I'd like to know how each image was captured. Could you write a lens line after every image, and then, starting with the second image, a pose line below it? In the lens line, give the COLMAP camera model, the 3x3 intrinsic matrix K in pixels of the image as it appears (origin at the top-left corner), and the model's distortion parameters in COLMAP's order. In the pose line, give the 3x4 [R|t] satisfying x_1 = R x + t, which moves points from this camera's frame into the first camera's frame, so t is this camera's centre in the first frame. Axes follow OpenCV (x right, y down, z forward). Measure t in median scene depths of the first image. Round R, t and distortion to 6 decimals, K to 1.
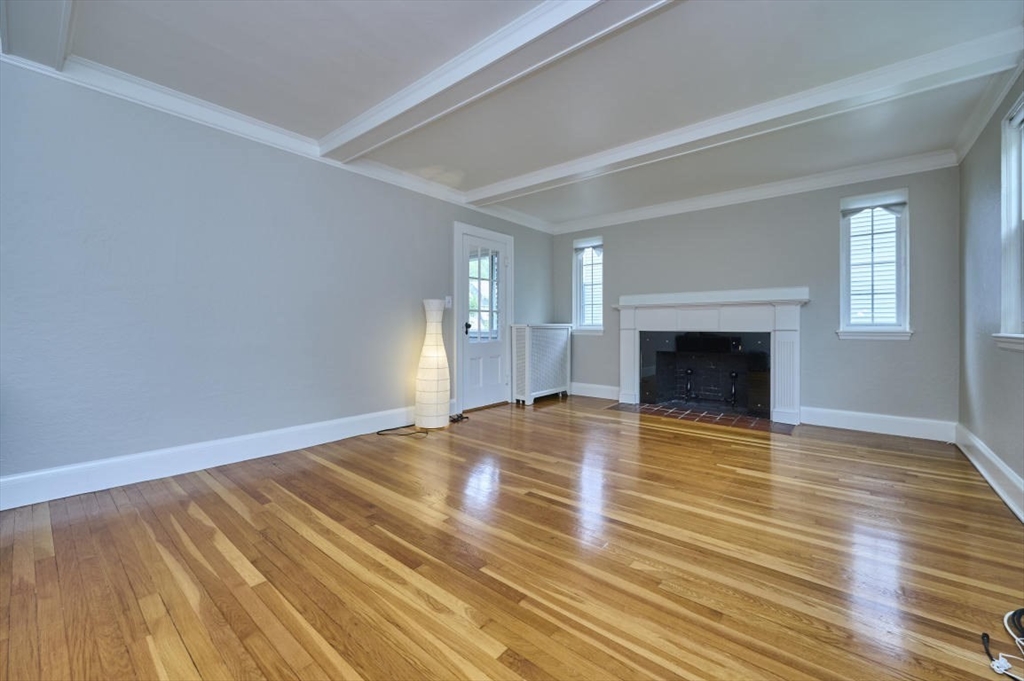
lens RADIAL K [[406.5, 0, 515.8], [0, 406.5, 323.3], [0, 0, 1]] dist [-0.000080, 0.000005]
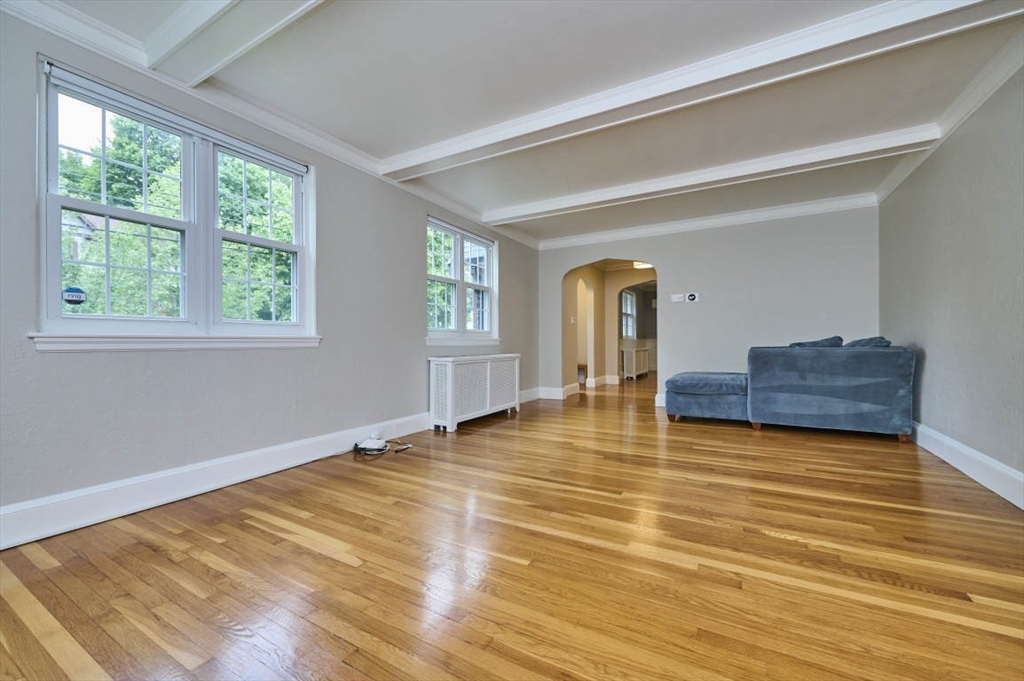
lens RADIAL K [[405.3, 0, 506.1], [0, 405.3, 339.9], [0, 0, 1]] dist [-0.000794, -0.000187]
pose [[-0.985874, 0.001123, -0.167487, 0.261063], [0.002649, 0.999957, -0.008889, 0.027301], [0.167470, -0.009207, -0.985834, 1.069092]]
